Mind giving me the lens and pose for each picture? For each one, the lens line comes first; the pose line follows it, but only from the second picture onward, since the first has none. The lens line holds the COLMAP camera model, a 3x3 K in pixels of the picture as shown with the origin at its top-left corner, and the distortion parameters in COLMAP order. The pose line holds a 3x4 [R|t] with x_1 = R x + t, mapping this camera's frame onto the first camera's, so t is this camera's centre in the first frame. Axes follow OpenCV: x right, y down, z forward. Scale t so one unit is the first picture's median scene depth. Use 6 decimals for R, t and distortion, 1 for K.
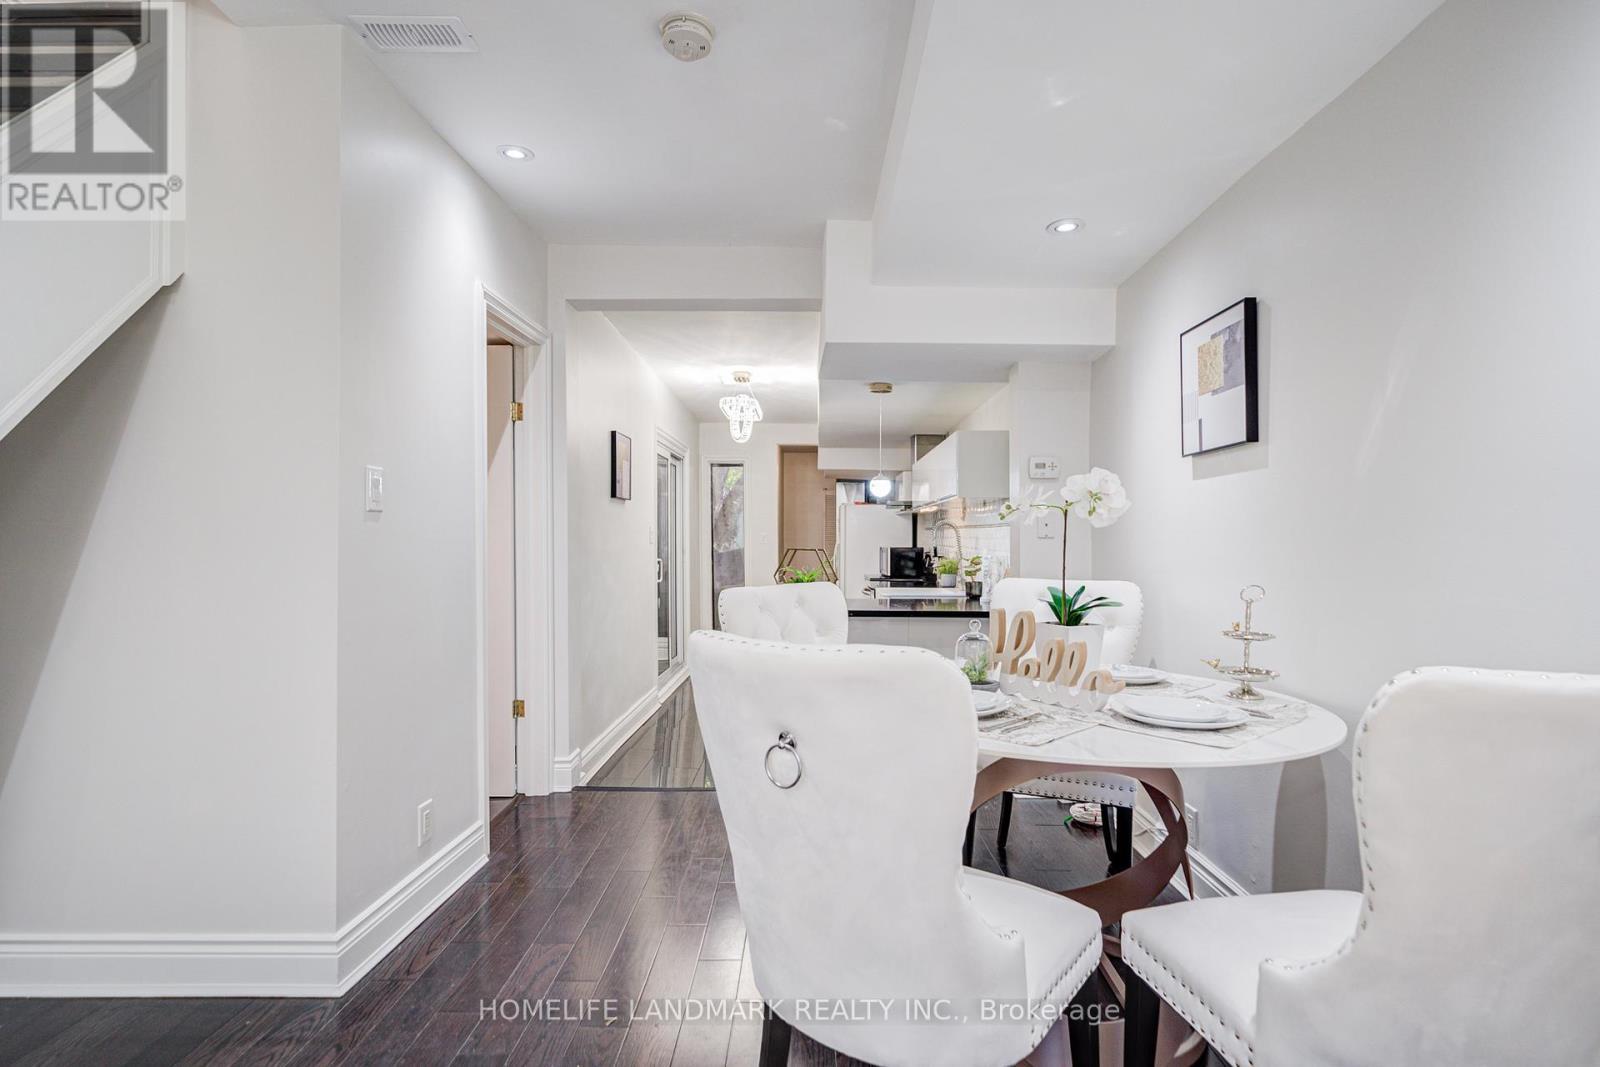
lens RADIAL K [[829.8, 0, 800.0], [0, 829.8, 533.5], [0, 0, 1]] dist [0.021635, 0.000102]
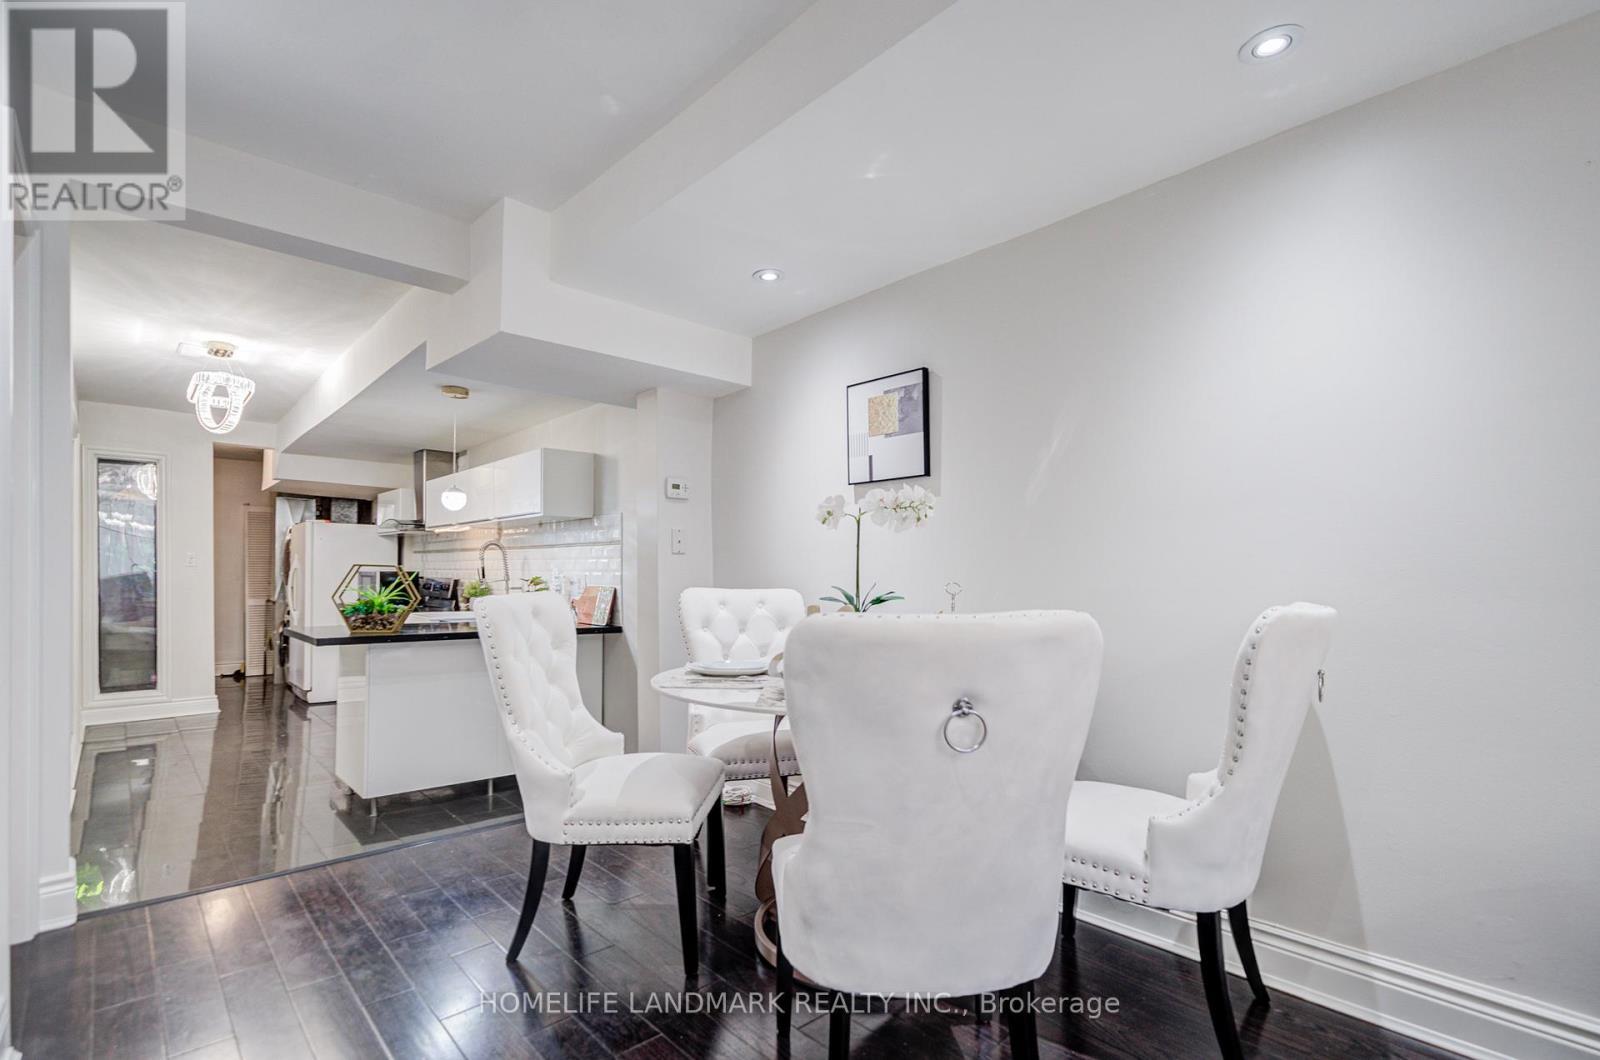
lens RADIAL K [[782.2, 0, 819.3], [0, 782.2, 560.1], [0, 0, 1]] dist [0.001306, 0.000508]
pose [[0.725860, 0.010619, 0.687760, -0.362130], [-0.004552, 0.999933, -0.010634, 0.031827], [-0.687827, 0.004588, 0.725860, 0.178792]]
